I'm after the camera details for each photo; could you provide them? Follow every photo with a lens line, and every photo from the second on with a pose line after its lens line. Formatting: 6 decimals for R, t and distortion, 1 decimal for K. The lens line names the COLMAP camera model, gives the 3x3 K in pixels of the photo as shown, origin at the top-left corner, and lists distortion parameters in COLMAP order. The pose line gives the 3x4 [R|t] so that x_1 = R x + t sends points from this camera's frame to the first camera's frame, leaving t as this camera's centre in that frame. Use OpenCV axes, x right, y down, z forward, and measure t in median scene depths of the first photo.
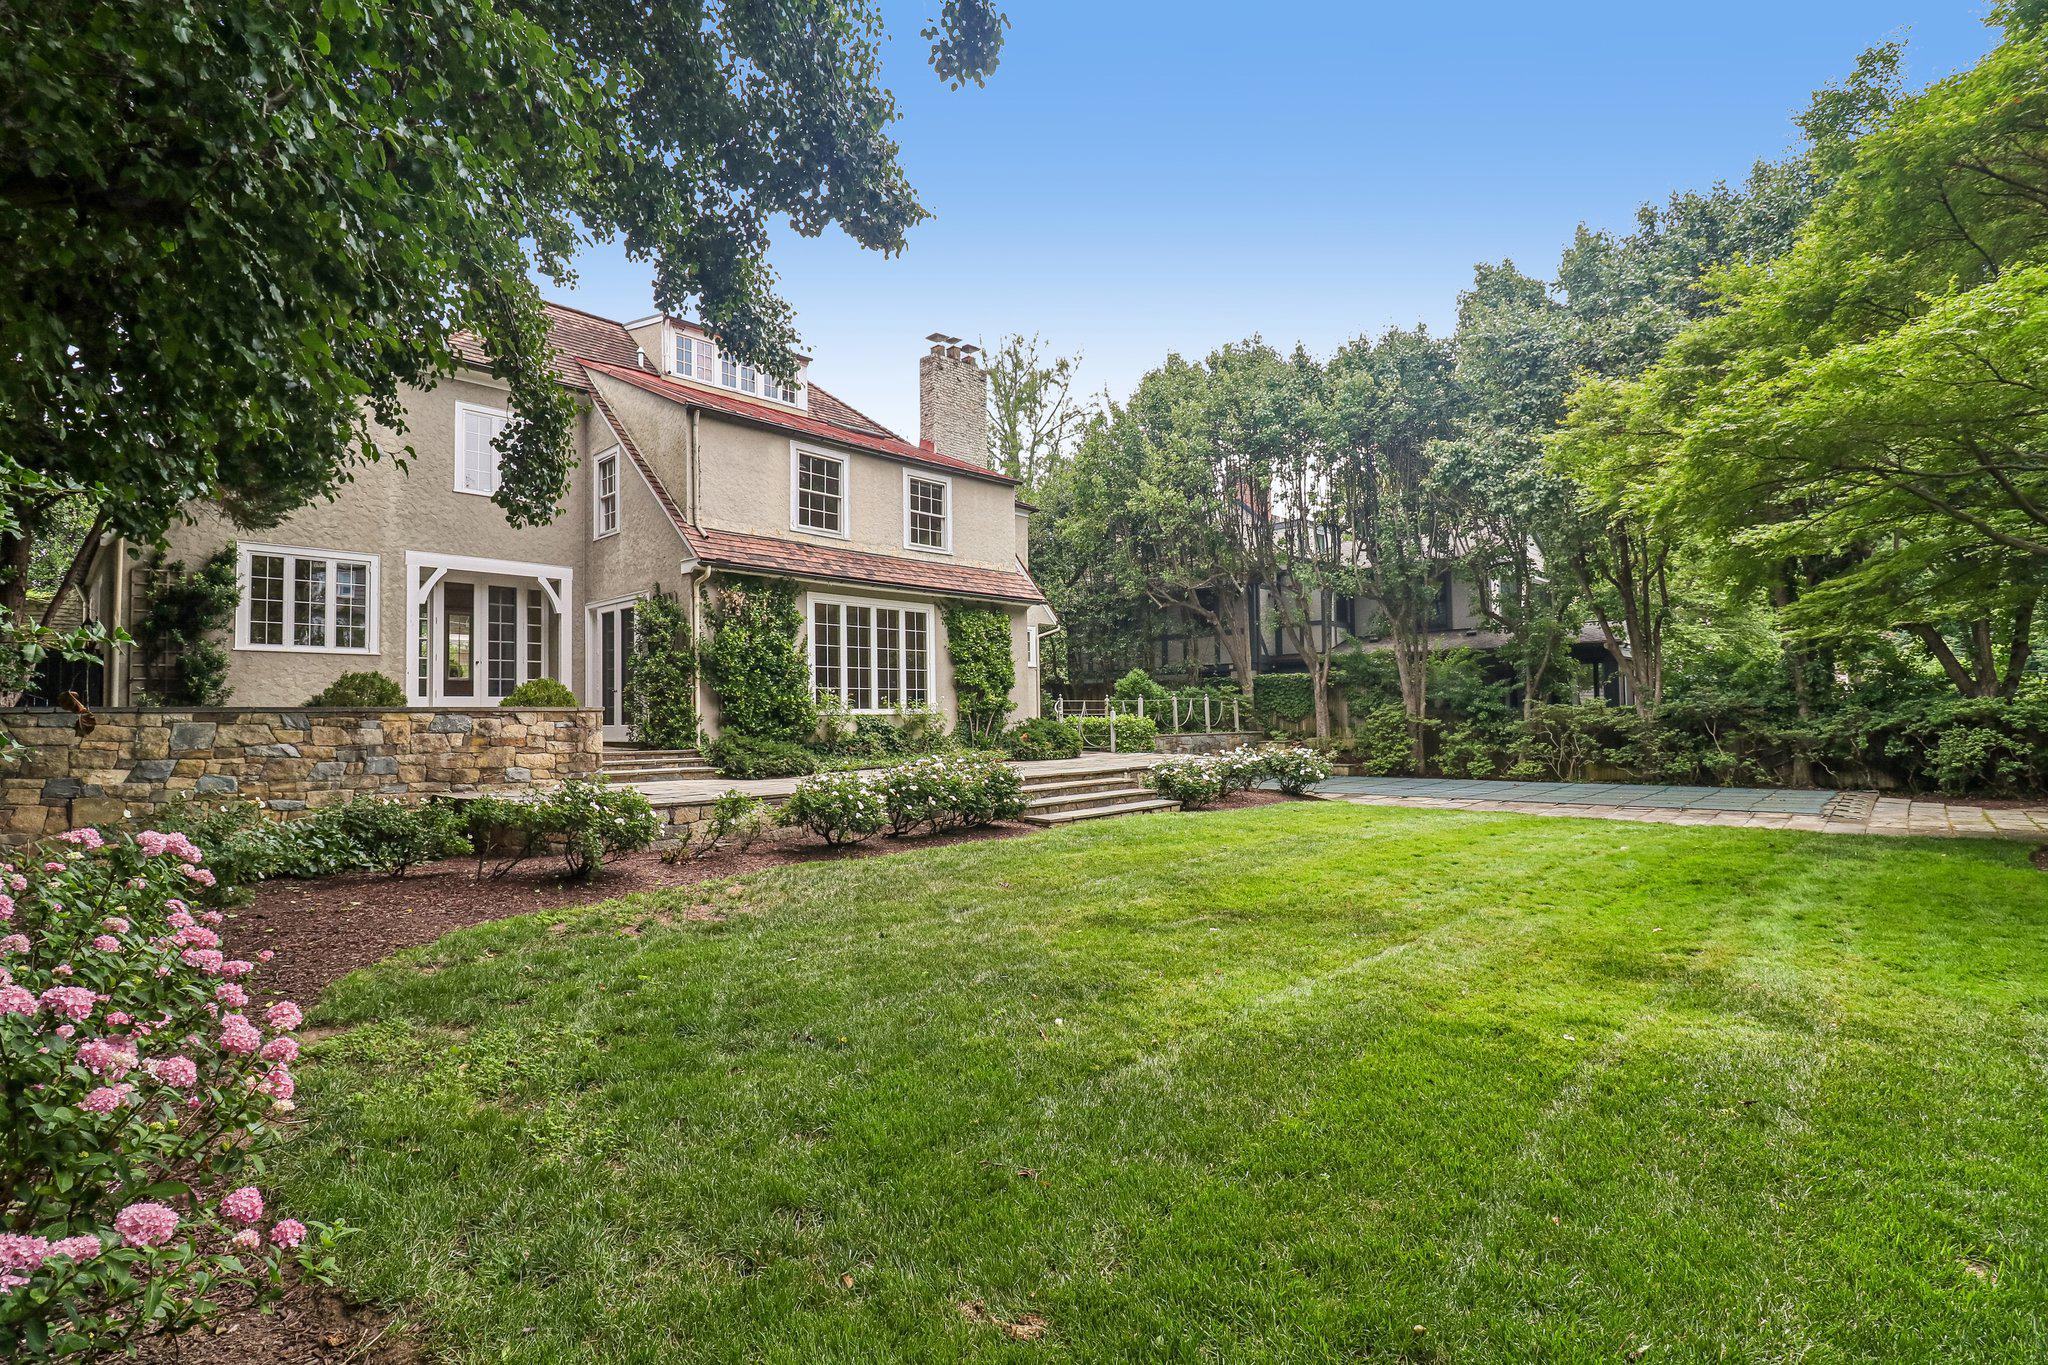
lens RADIAL K [[938.2, 0, 998.2], [0, 938.2, 675.4], [0, 0, 1]] dist [-0.009719, -0.000796]
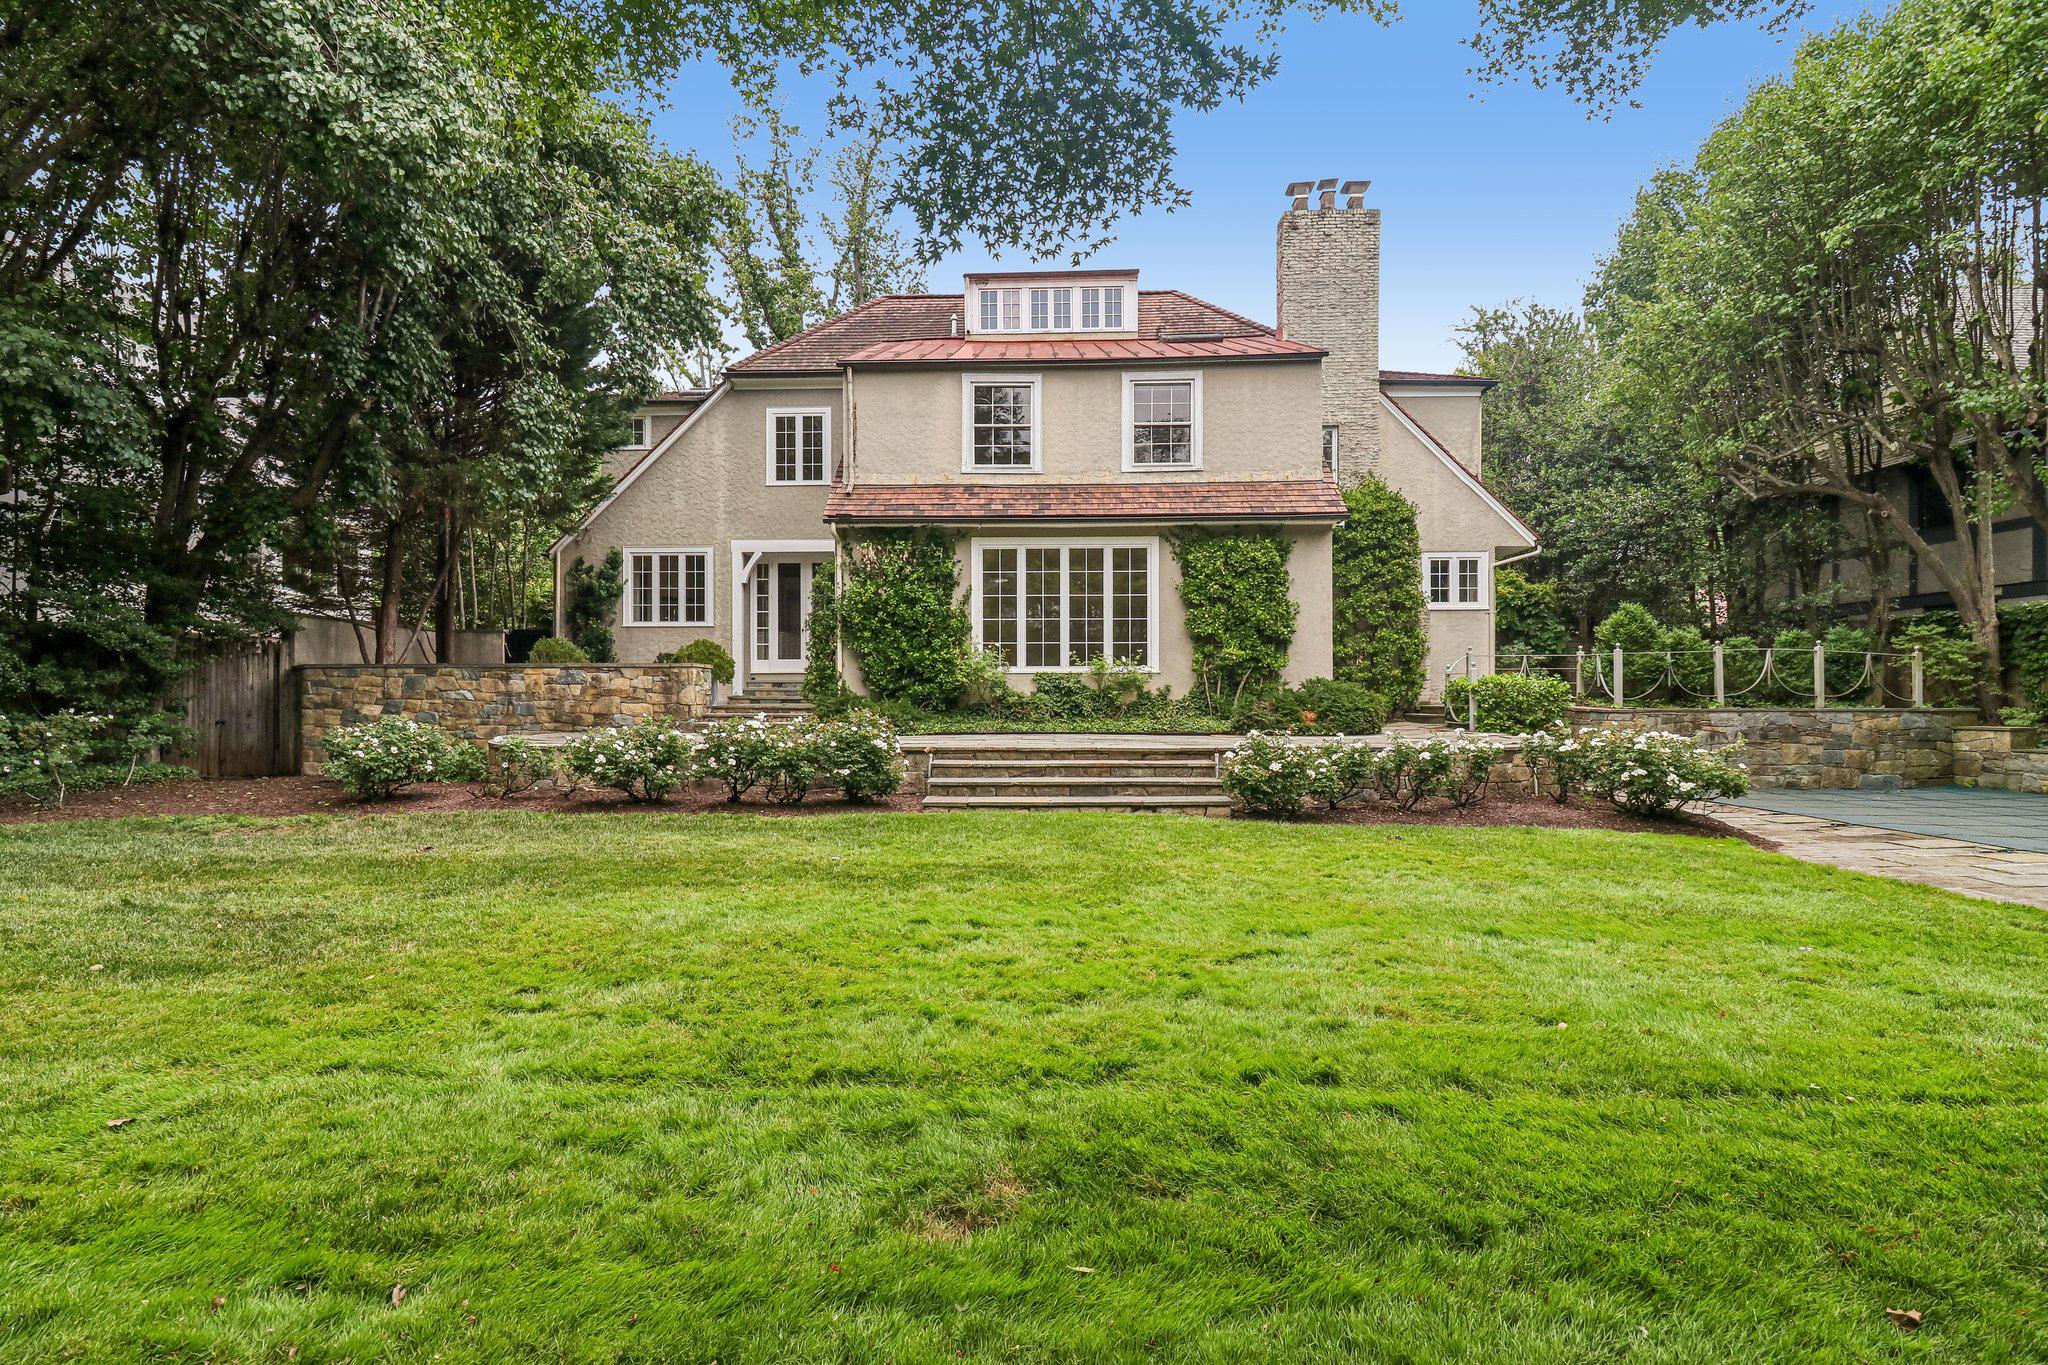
lens RADIAL K [[947.2, 0, 1005.6], [0, 947.2, 690.3], [0, 0, 1]] dist [0.009579, -0.011519]
pose [[0.676848, 0.007265, -0.736087, 0.485743], [0.025423, 0.999124, 0.033239, 0.028401], [0.735684, -0.041211, 0.676071, 0.385653]]
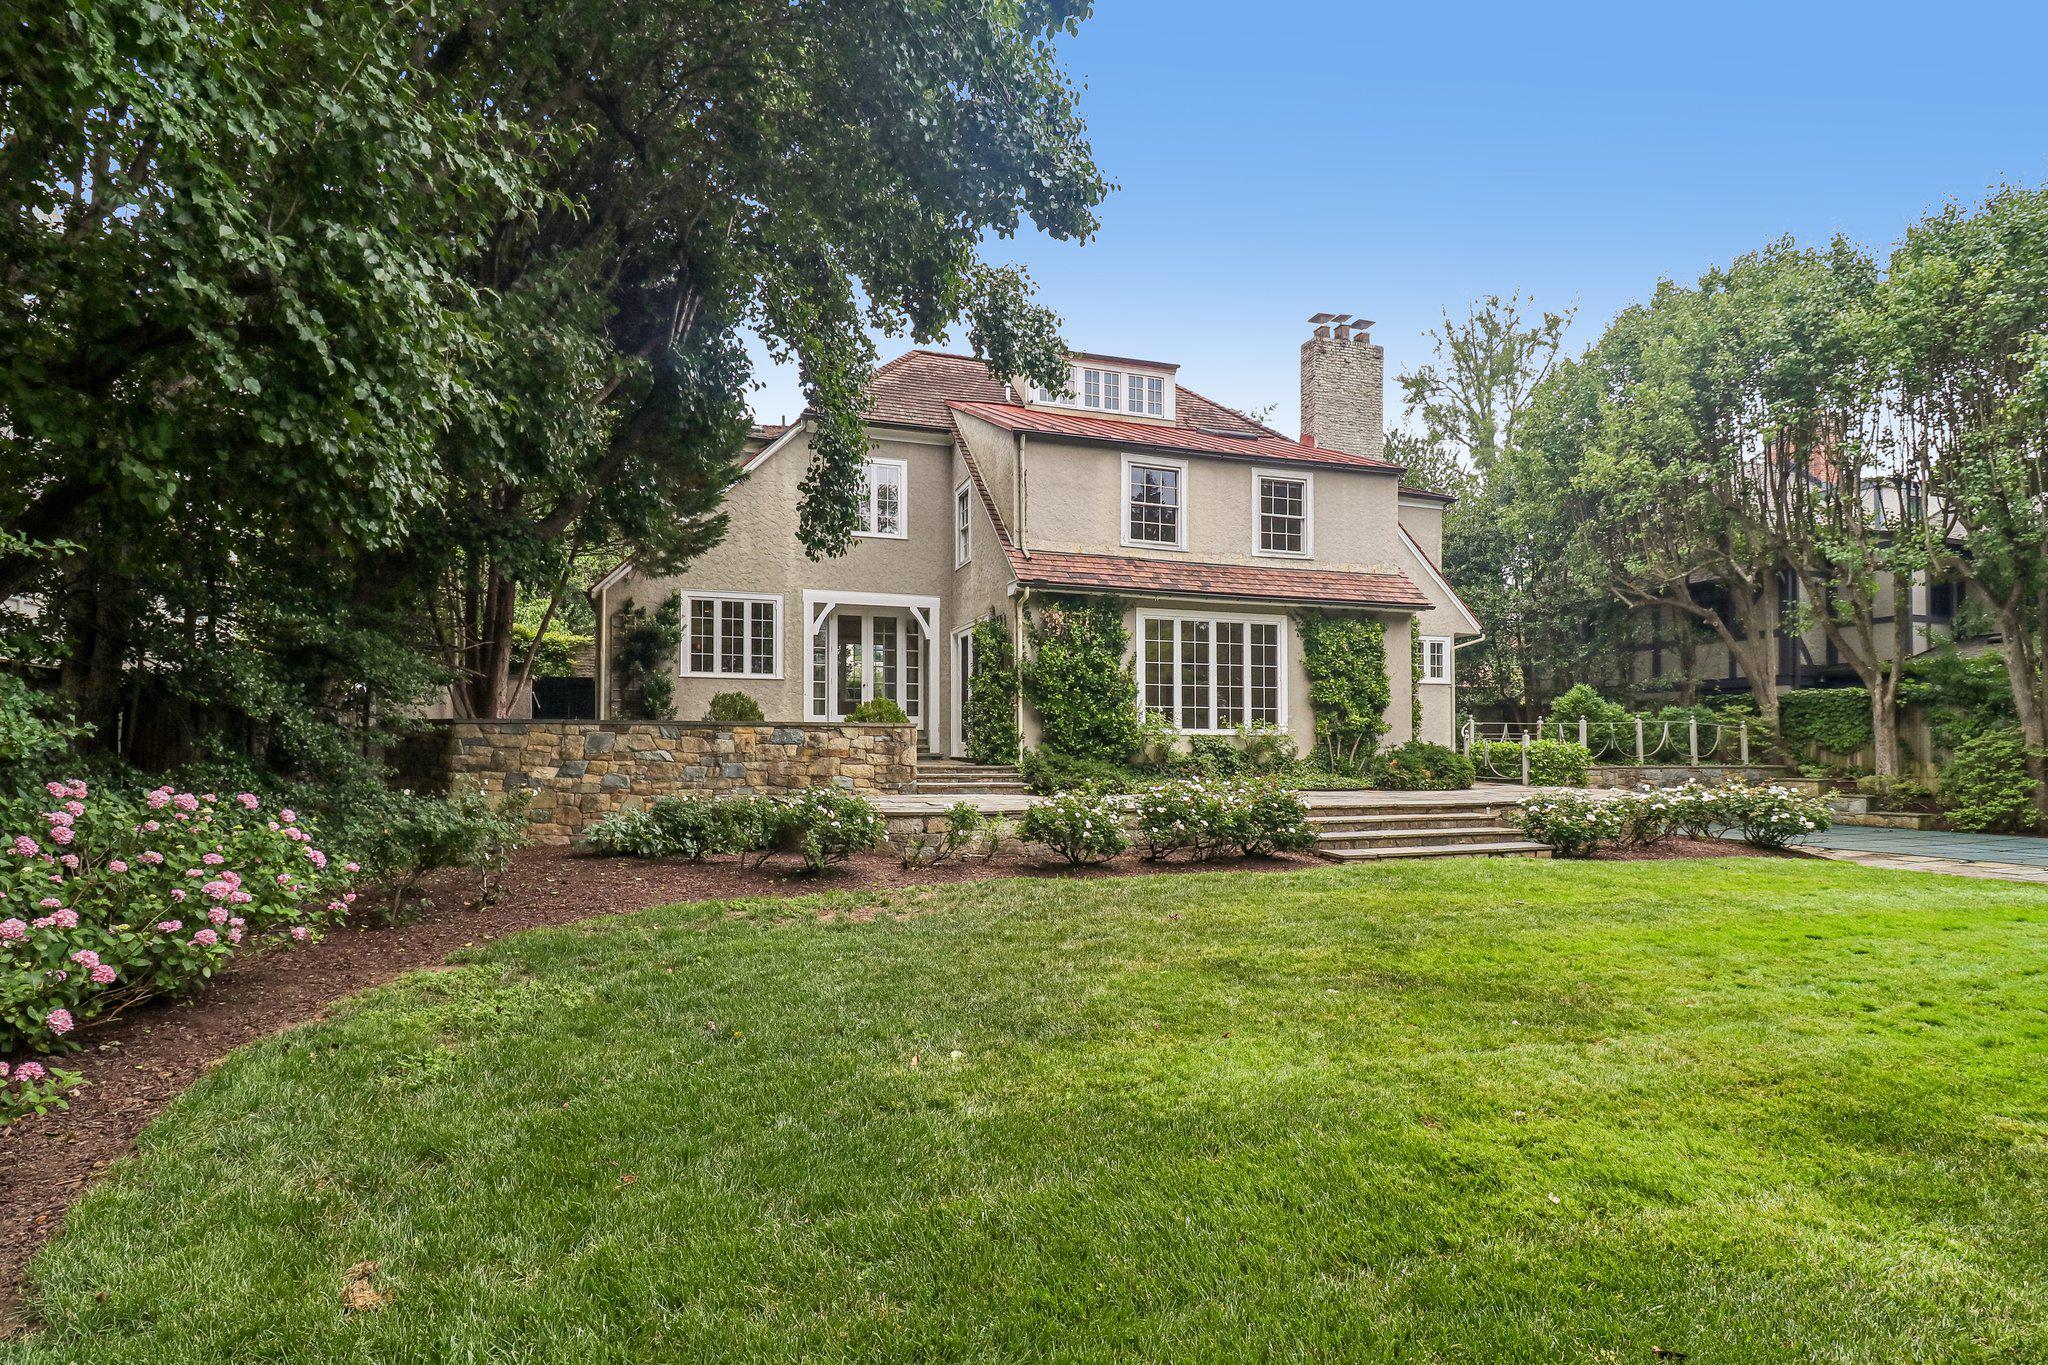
lens RADIAL K [[960.5, 0, 1015.4], [0, 960.5, 723.9], [0, 0, 1]] dist [0.009478, -0.017084]
pose [[0.887376, 0.005293, -0.461016, 0.141775], [0.006265, 0.999703, 0.023537, 0.006832], [0.461004, -0.023775, 0.887080, 0.052871]]
